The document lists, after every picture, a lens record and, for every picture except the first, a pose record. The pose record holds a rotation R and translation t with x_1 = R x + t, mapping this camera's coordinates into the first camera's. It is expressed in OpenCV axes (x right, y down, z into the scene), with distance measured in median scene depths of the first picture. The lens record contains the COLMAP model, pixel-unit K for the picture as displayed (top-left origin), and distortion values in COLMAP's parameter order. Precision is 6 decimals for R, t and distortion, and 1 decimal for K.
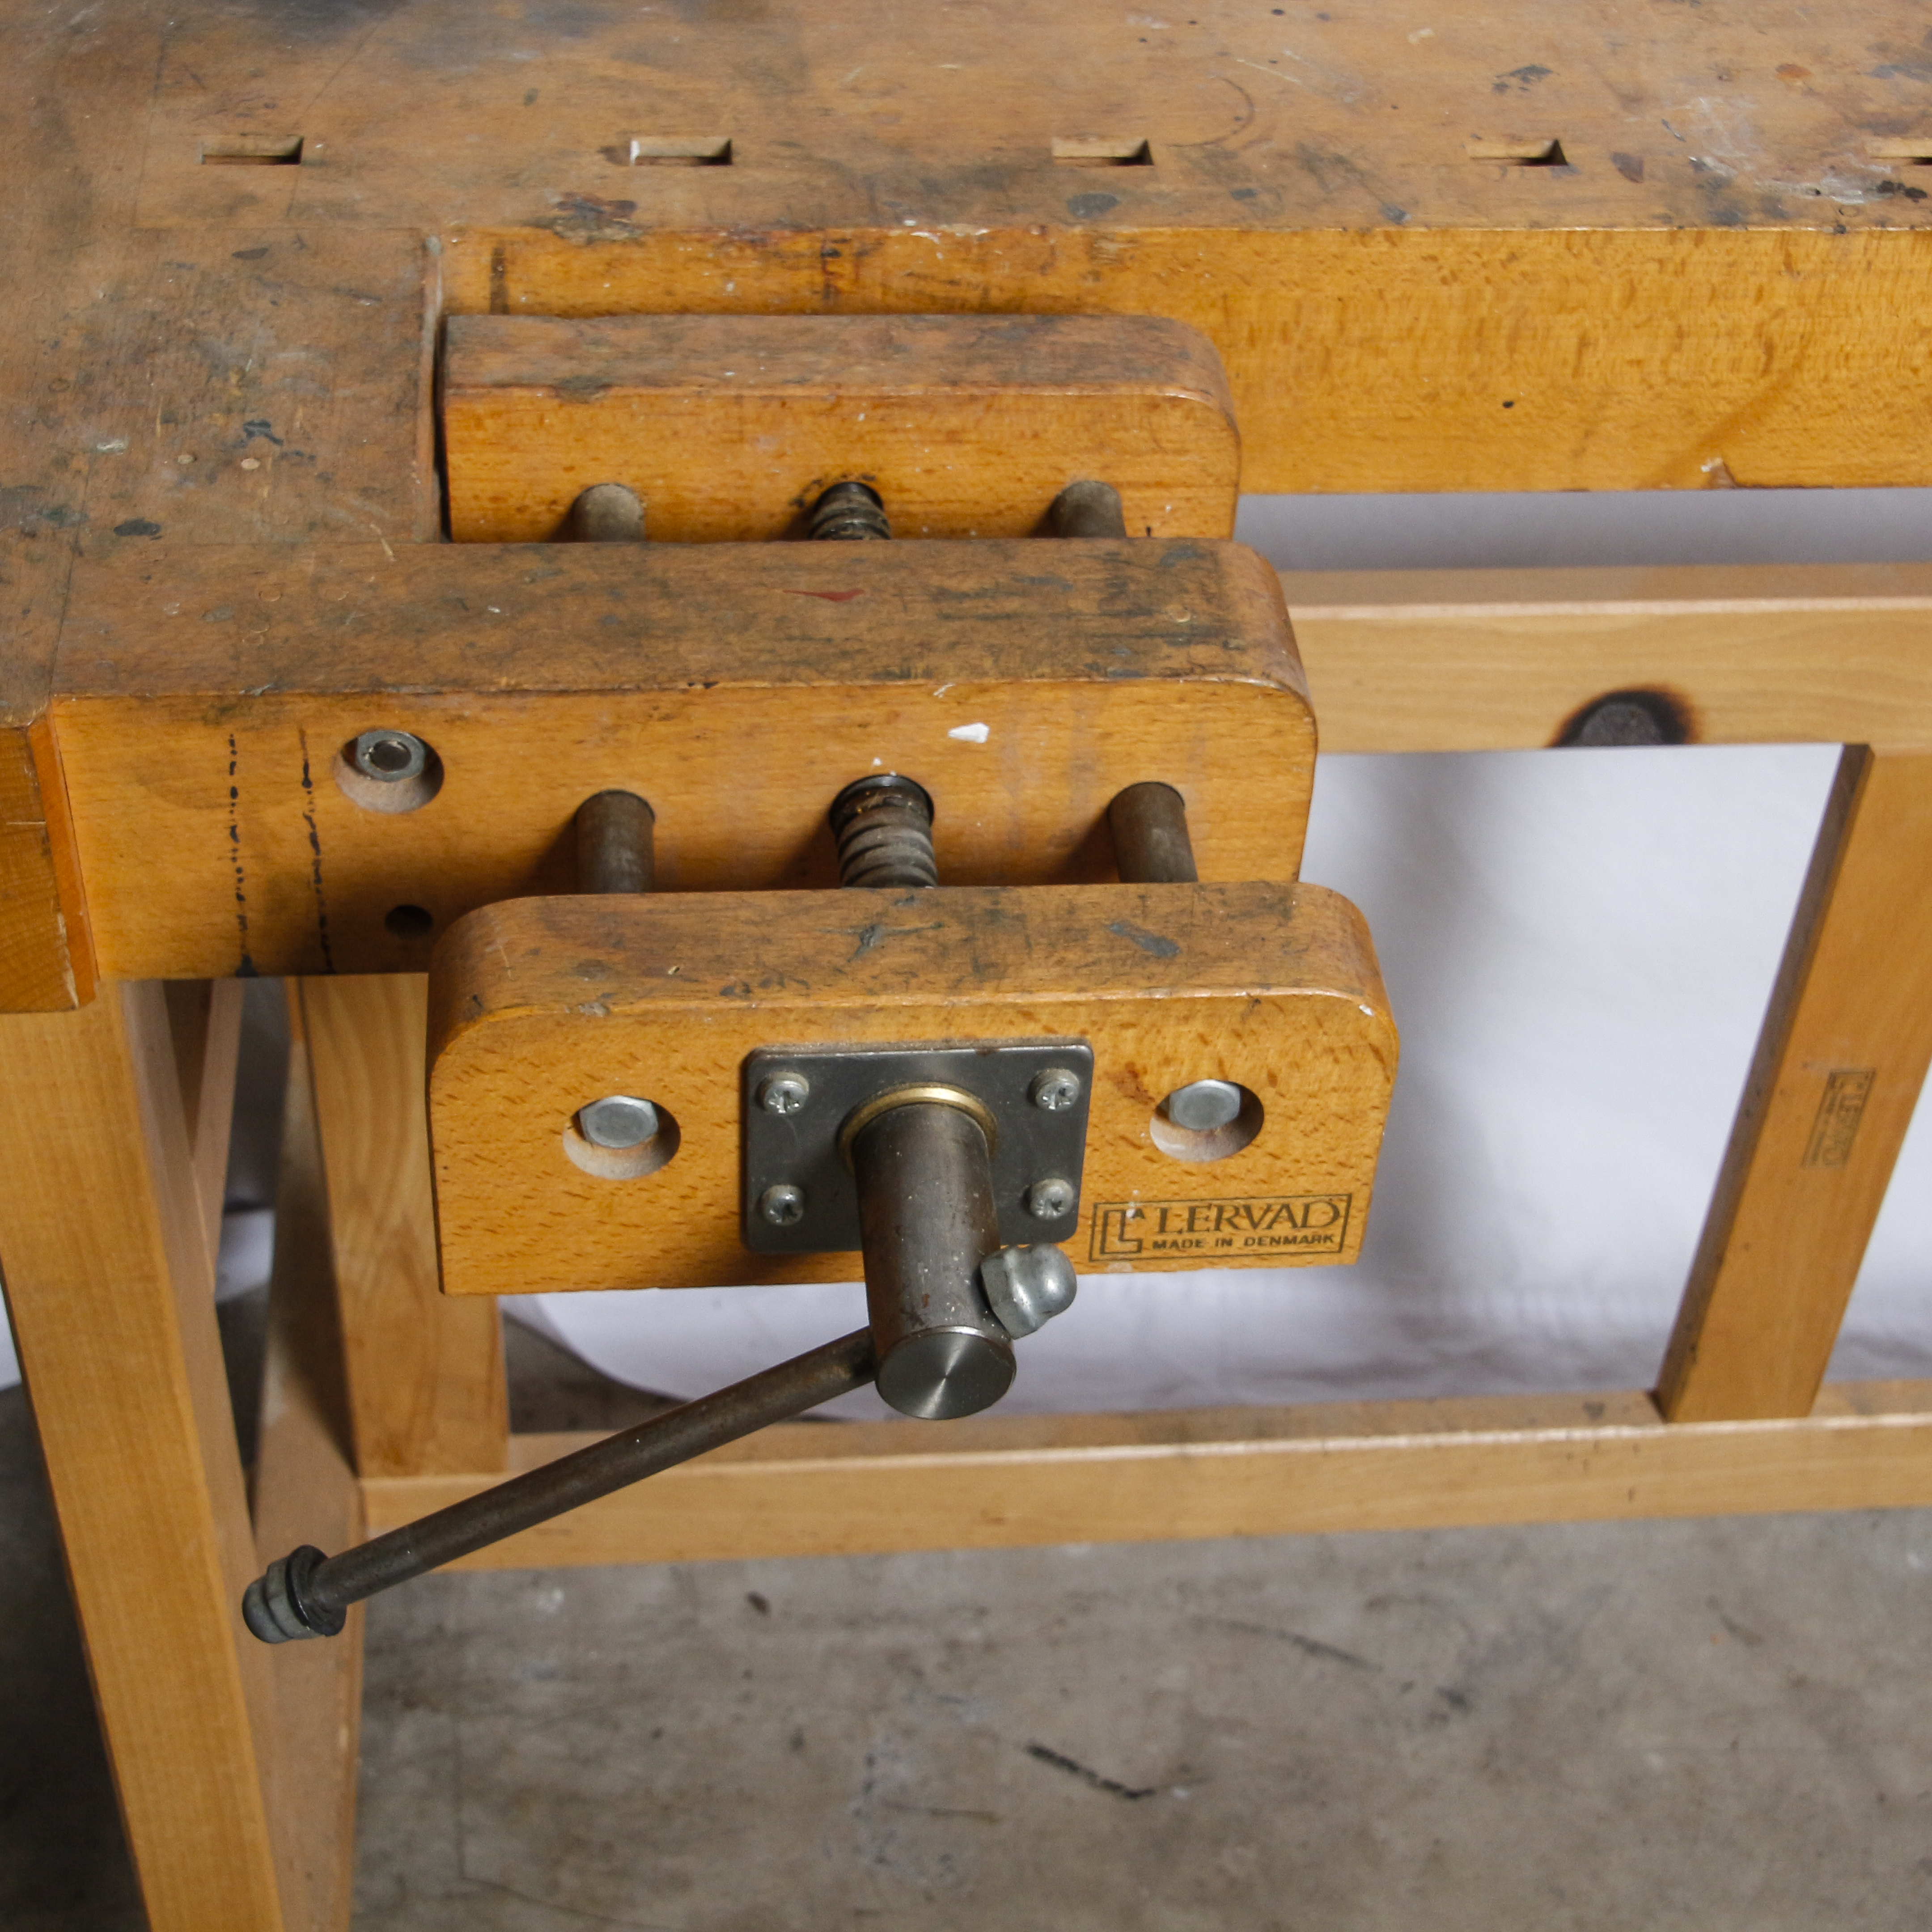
lens RADIAL K [[3348.3, 0, 970.3], [0, 3348.3, 961.6], [0, 0, 1]] dist [0.004640, 0.000000]
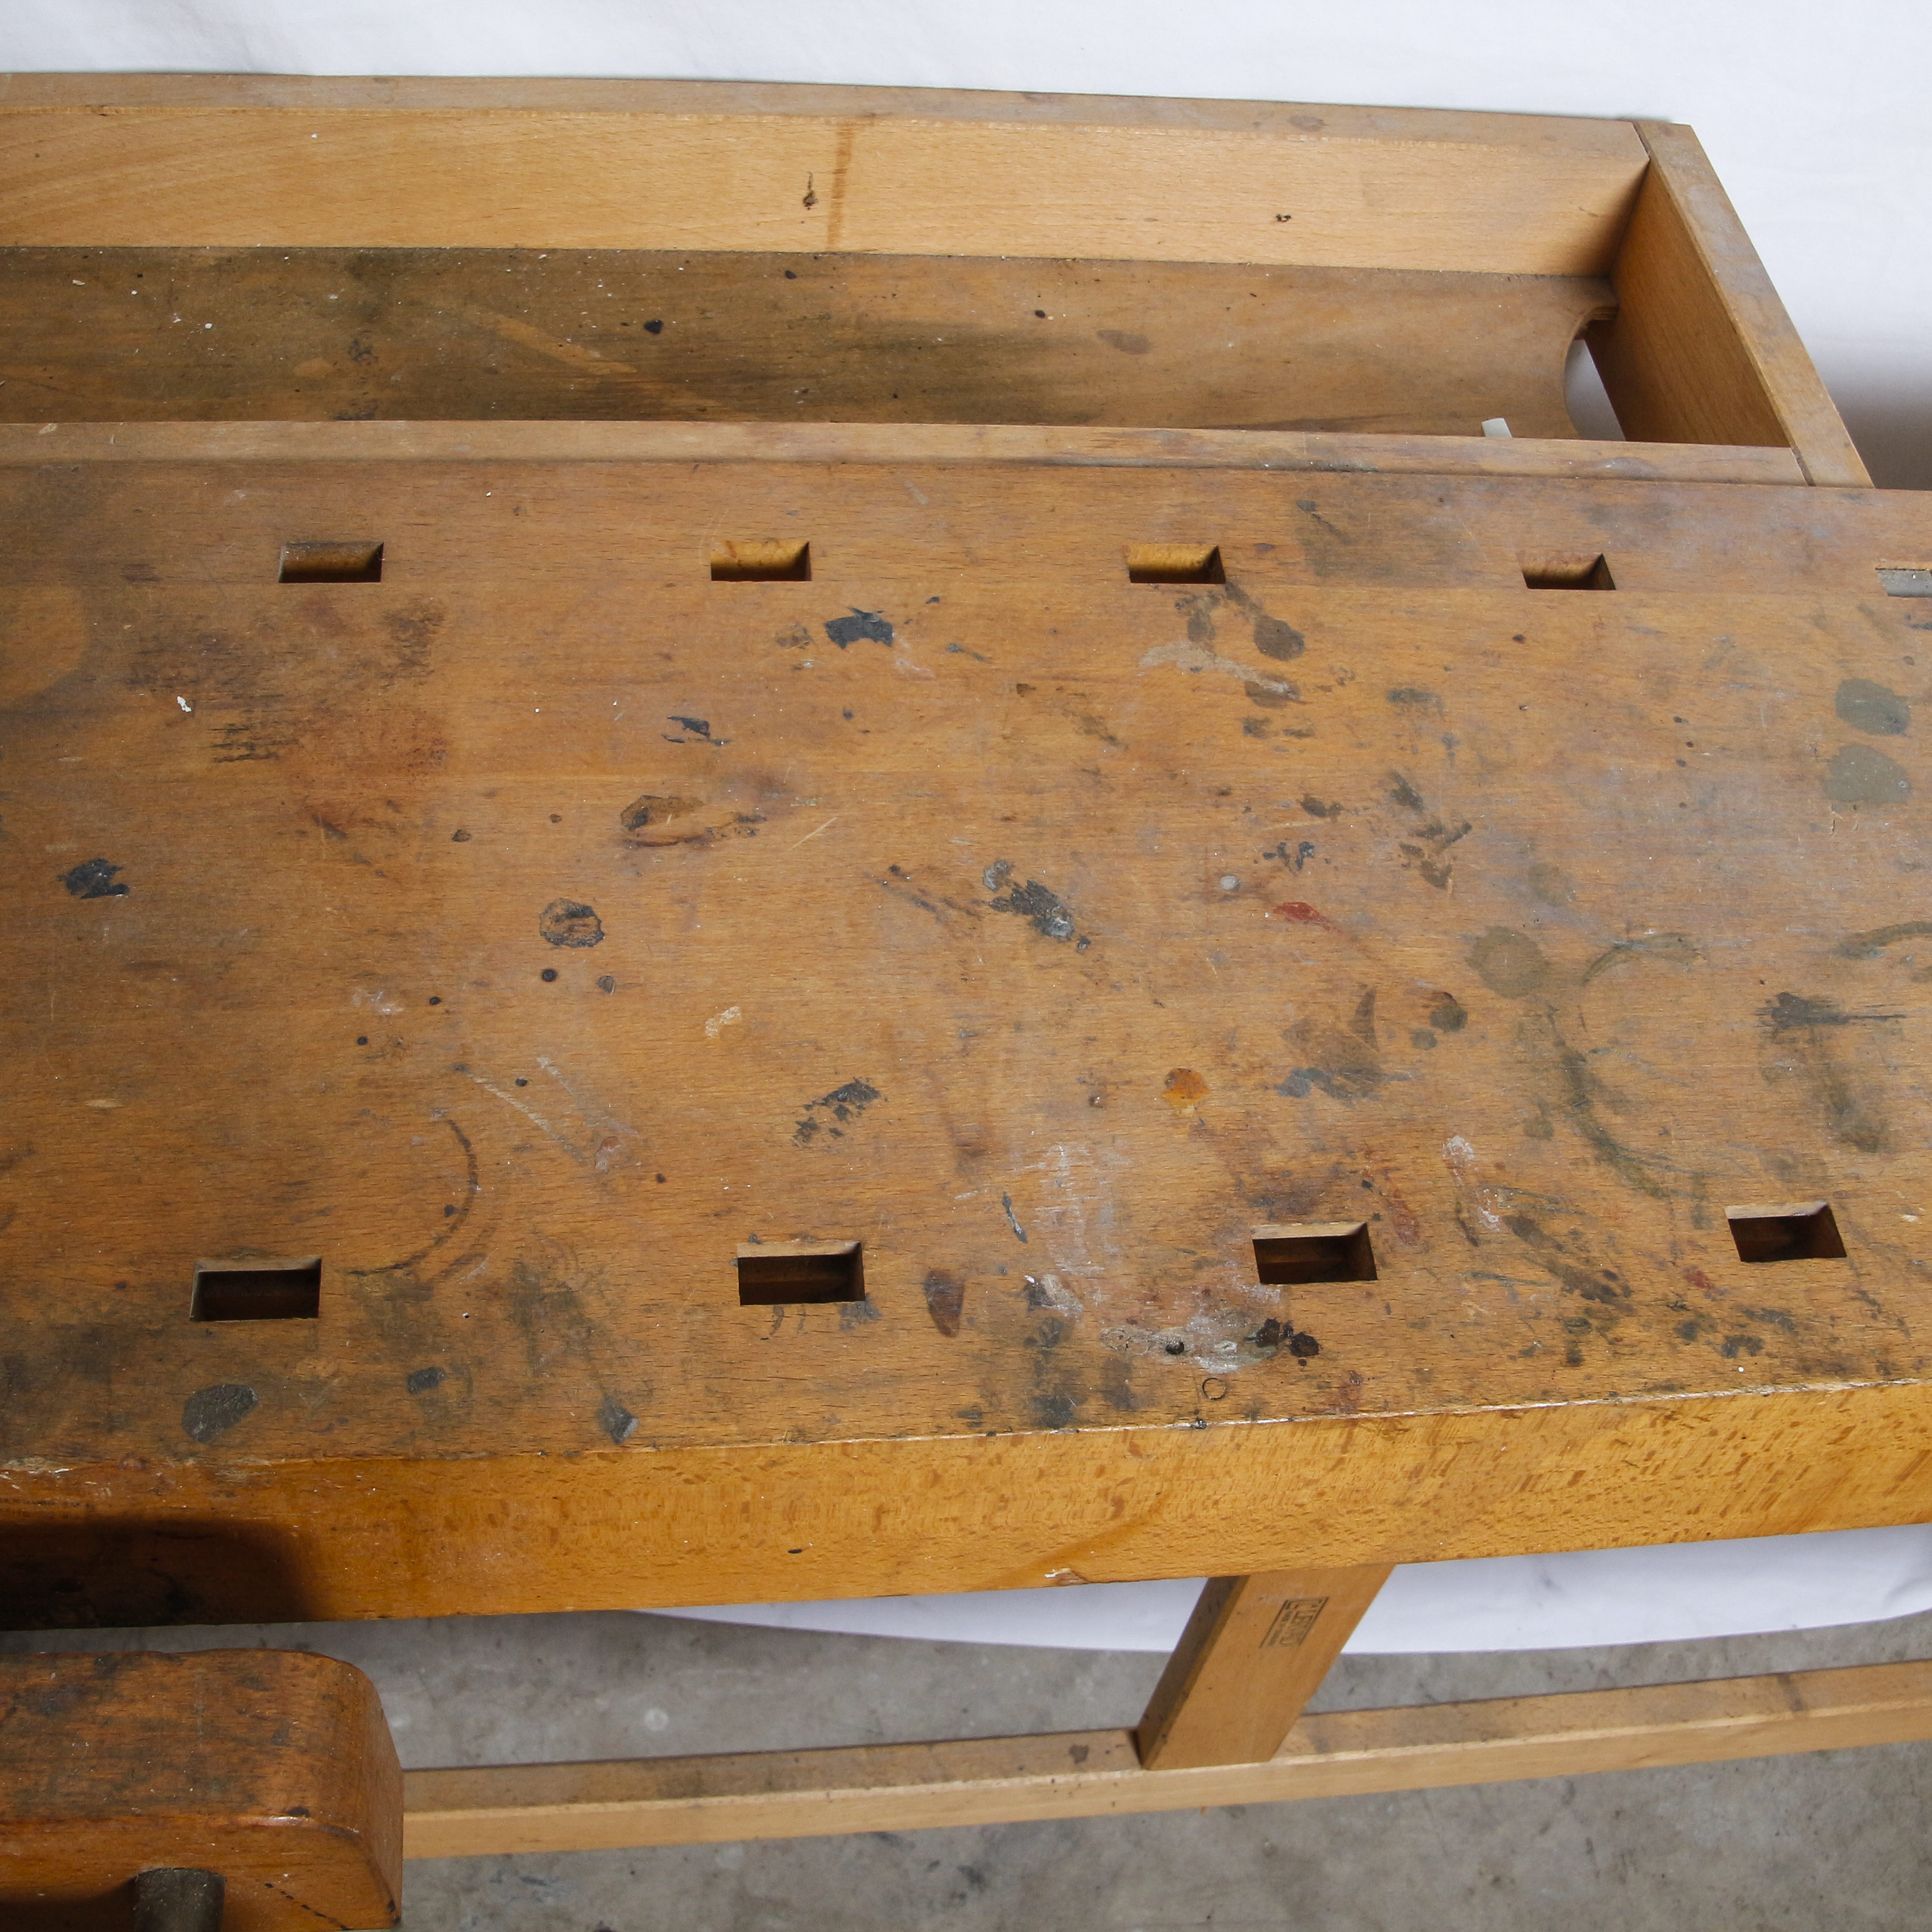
lens RADIAL K [[2389.5, 0, 964.6], [0, 2389.5, 966.0], [0, 0, 1]] dist [-0.148581, 0.000000]
pose [[0.998620, 0.021360, 0.047988, 0.170050], [-0.029237, 0.985015, 0.169972, -0.400796], [-0.043638, -0.171141, 0.984280, 0.460157]]
